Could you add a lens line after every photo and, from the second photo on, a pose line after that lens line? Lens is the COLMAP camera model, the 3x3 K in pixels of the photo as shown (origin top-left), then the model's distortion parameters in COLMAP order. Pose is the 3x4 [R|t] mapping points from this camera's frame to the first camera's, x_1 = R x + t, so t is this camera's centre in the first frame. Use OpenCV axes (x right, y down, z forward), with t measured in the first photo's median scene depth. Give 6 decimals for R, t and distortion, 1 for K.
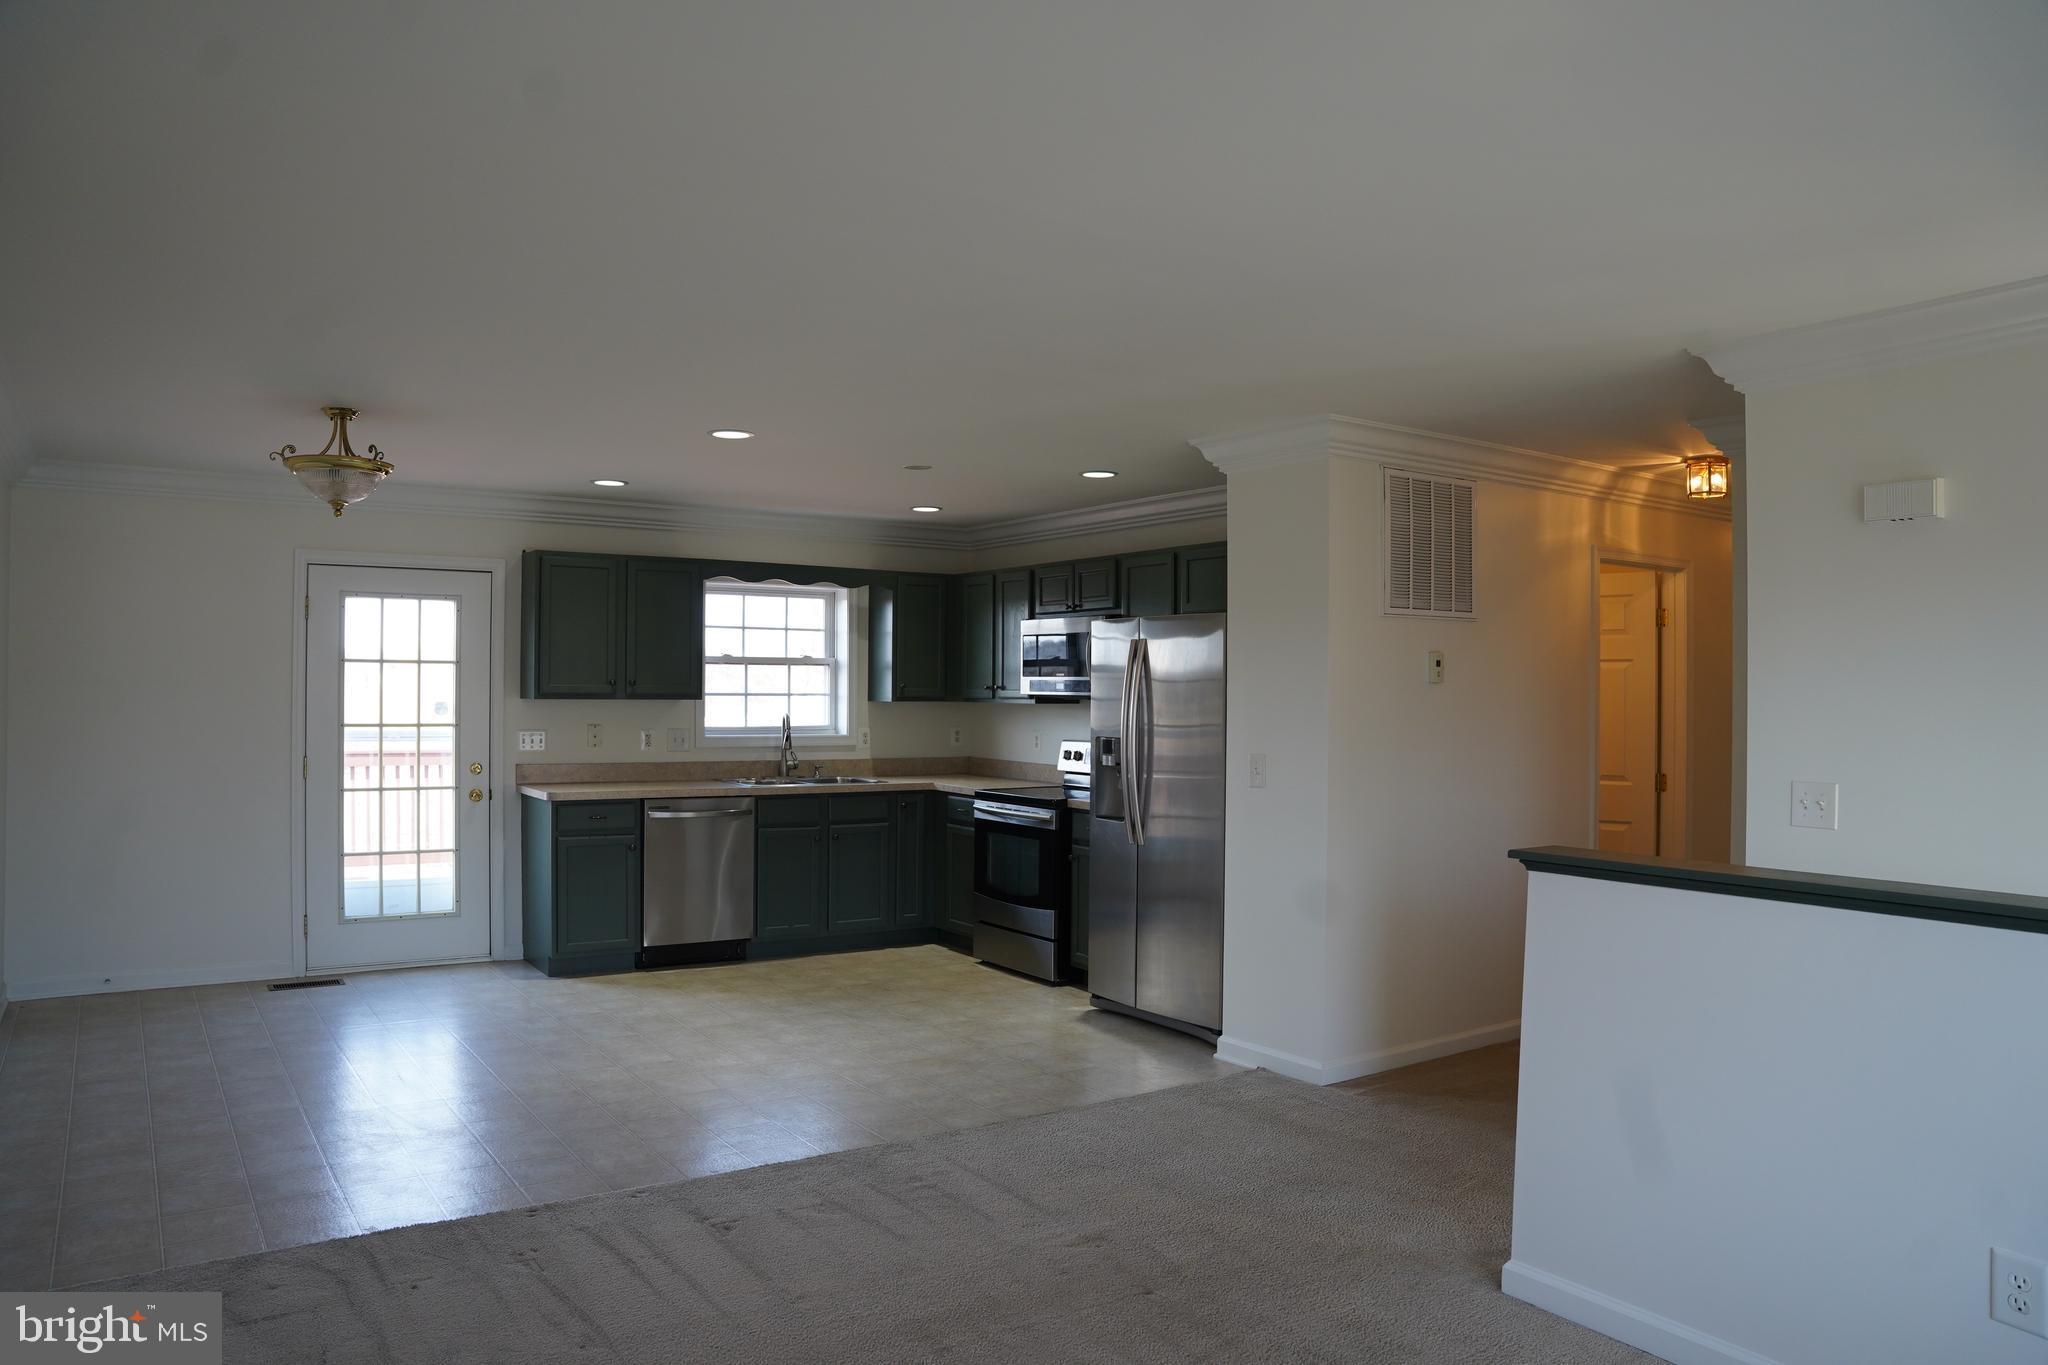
lens RADIAL K [[1408.4, 0, 1024.0], [0, 1408.4, 682.5], [0, 0, 1]] dist [-0.179120, 0.127976]
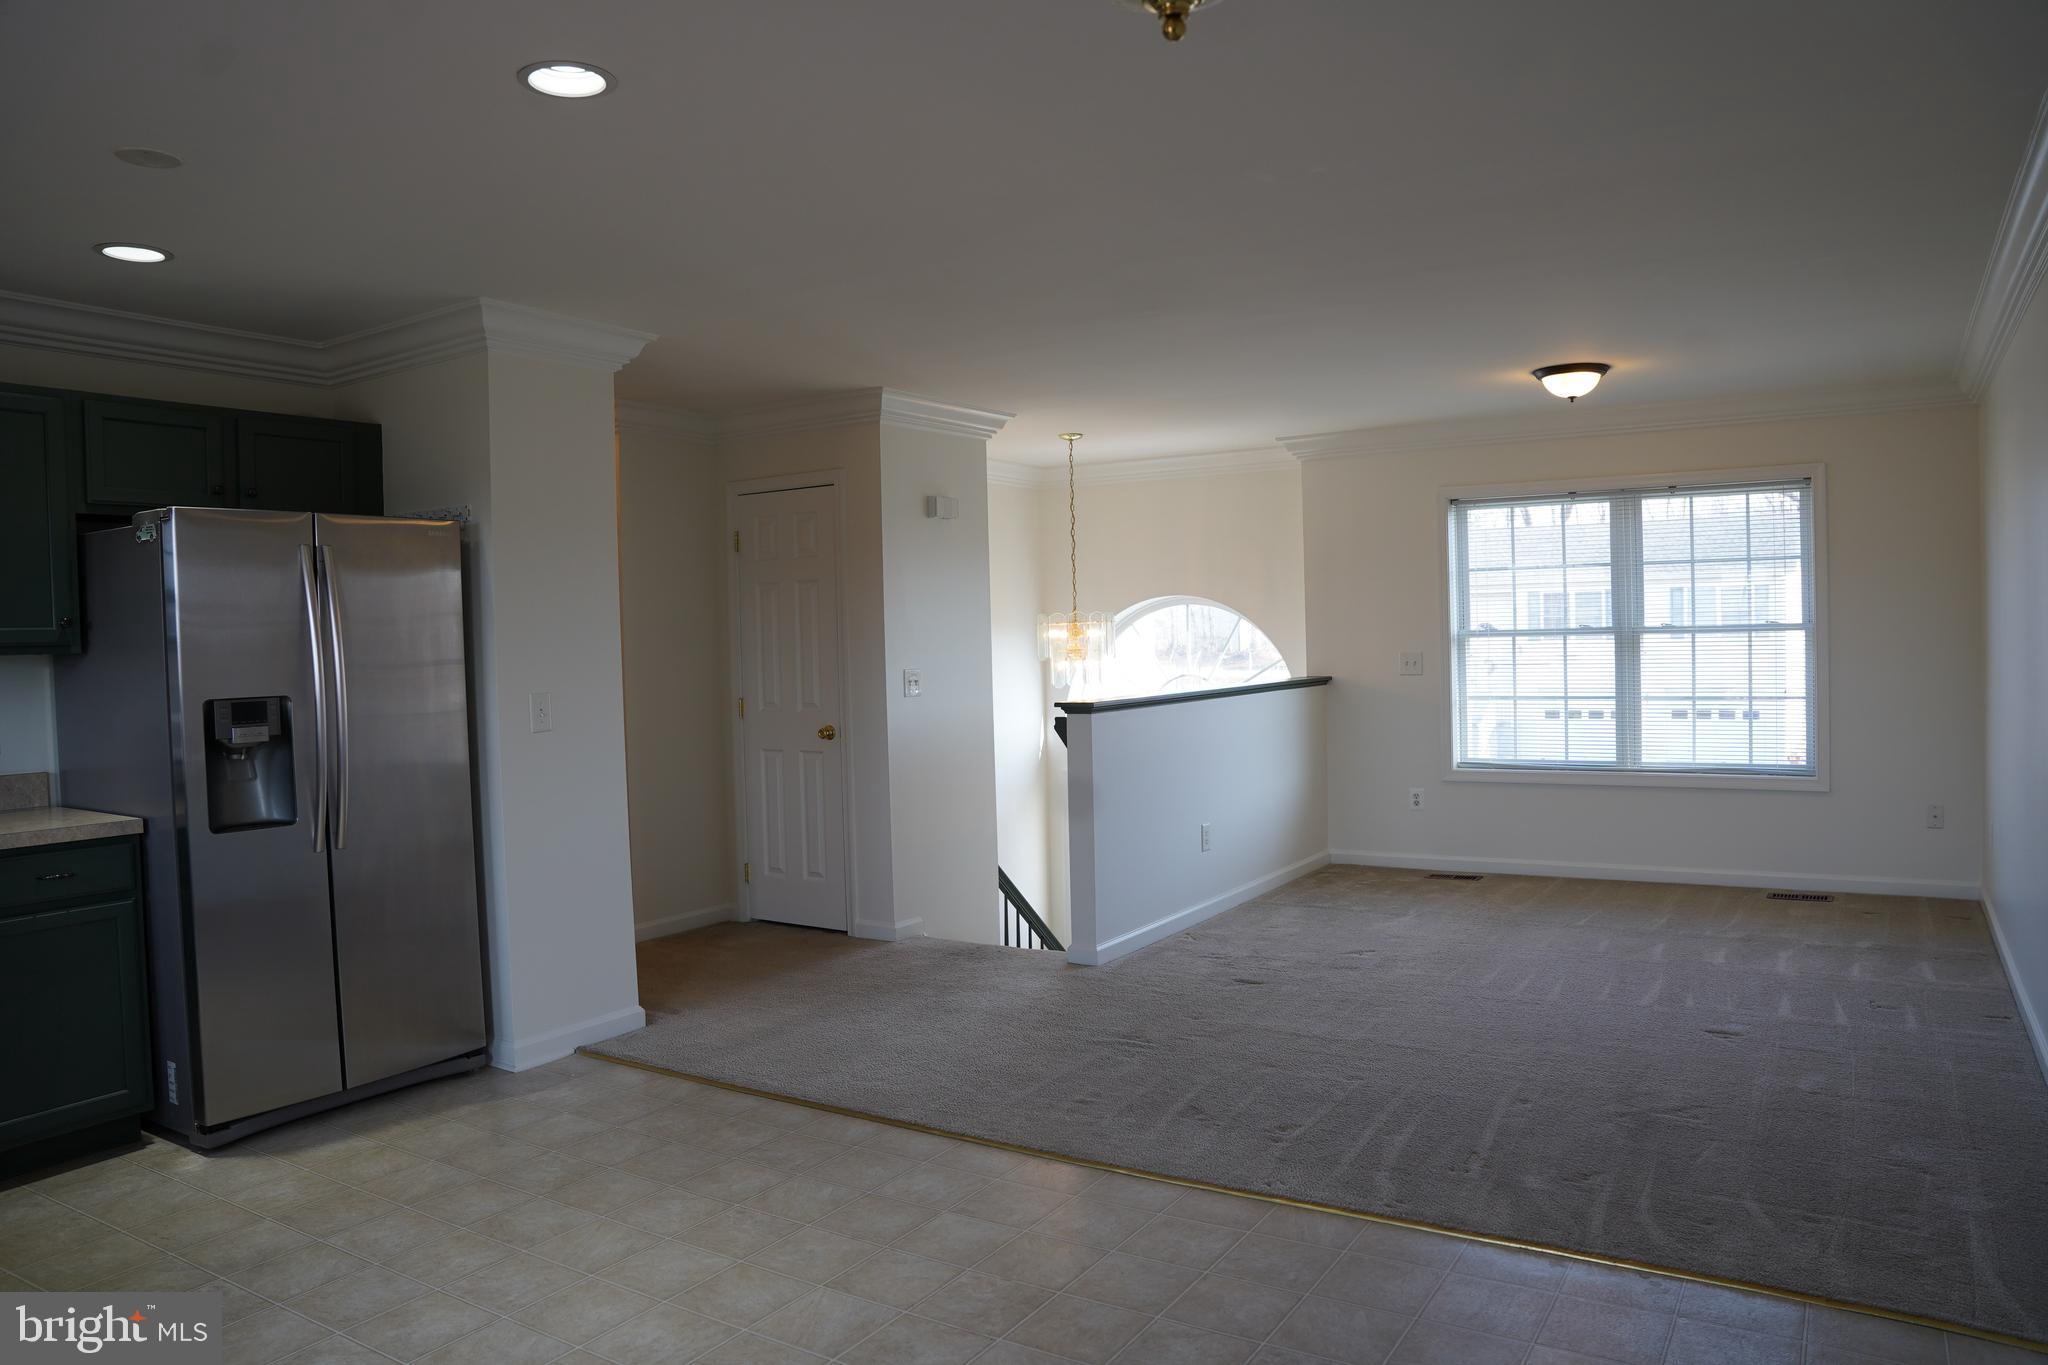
lens RADIAL K [[1408.4, 0, 1024.0], [0, 1408.4, 682.5], [0, 0, 1]] dist [-0.179120, 0.127976]
pose [[-0.398829, -0.030283, 0.916525, -0.545293], [0.015567, 0.999087, 0.039785, 0.011728], [-0.916893, 0.030135, -0.397993, 0.801713]]
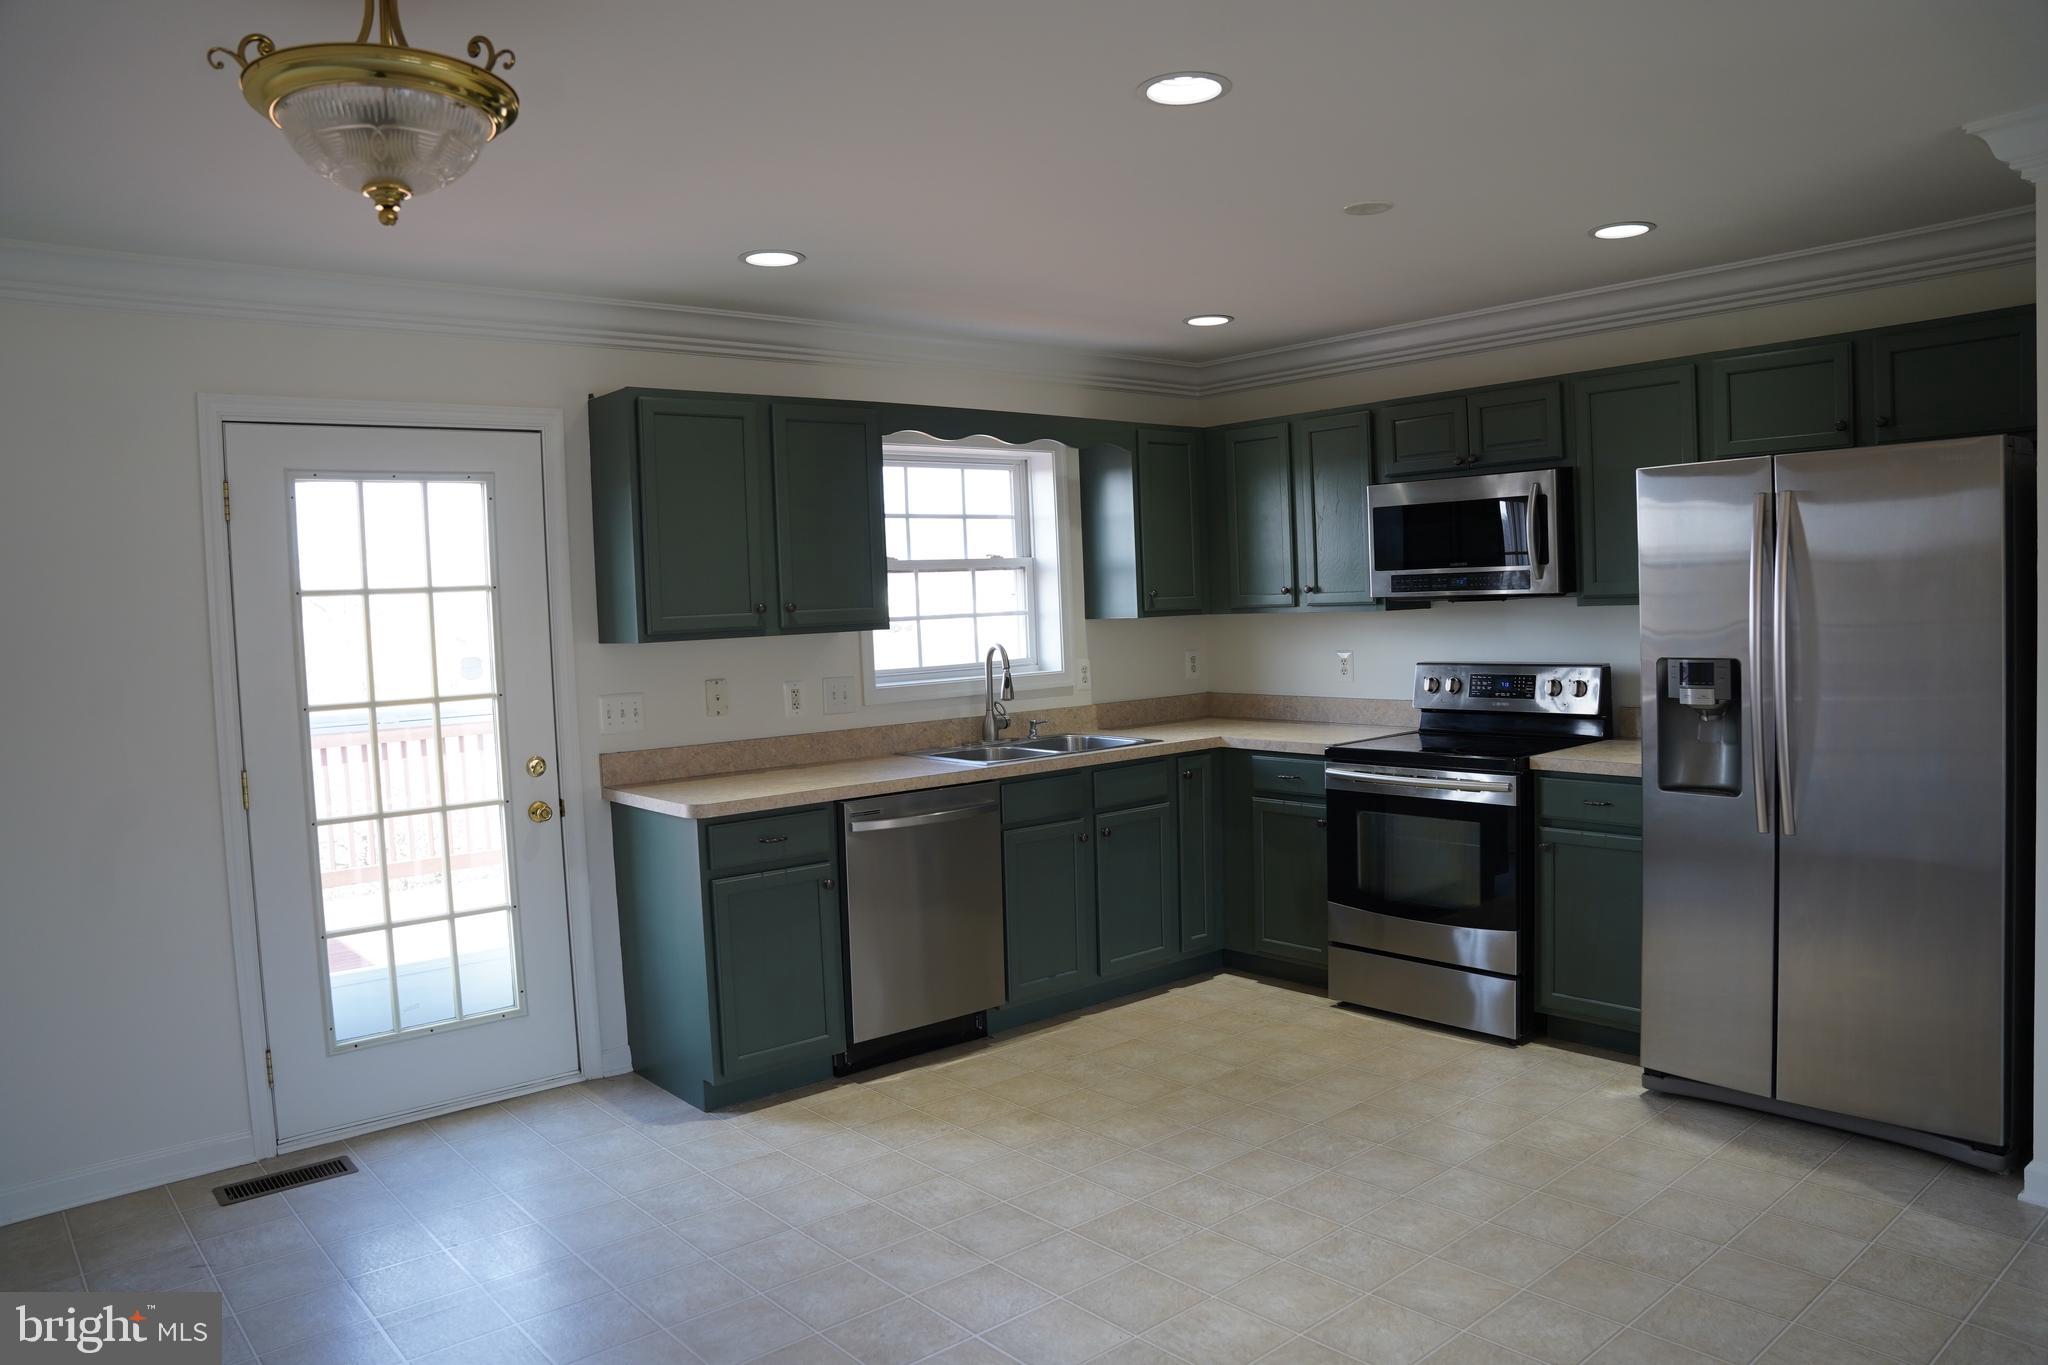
lens RADIAL K [[1408.4, 0, 1024.0], [0, 1408.4, 682.5], [0, 0, 1]] dist [-0.179120, 0.127976]
pose [[0.992956, -0.052996, 0.105967, -0.252615], [0.046353, 0.996860, 0.064201, -0.001592], [-0.109037, -0.058837, 0.992295, 0.391781]]
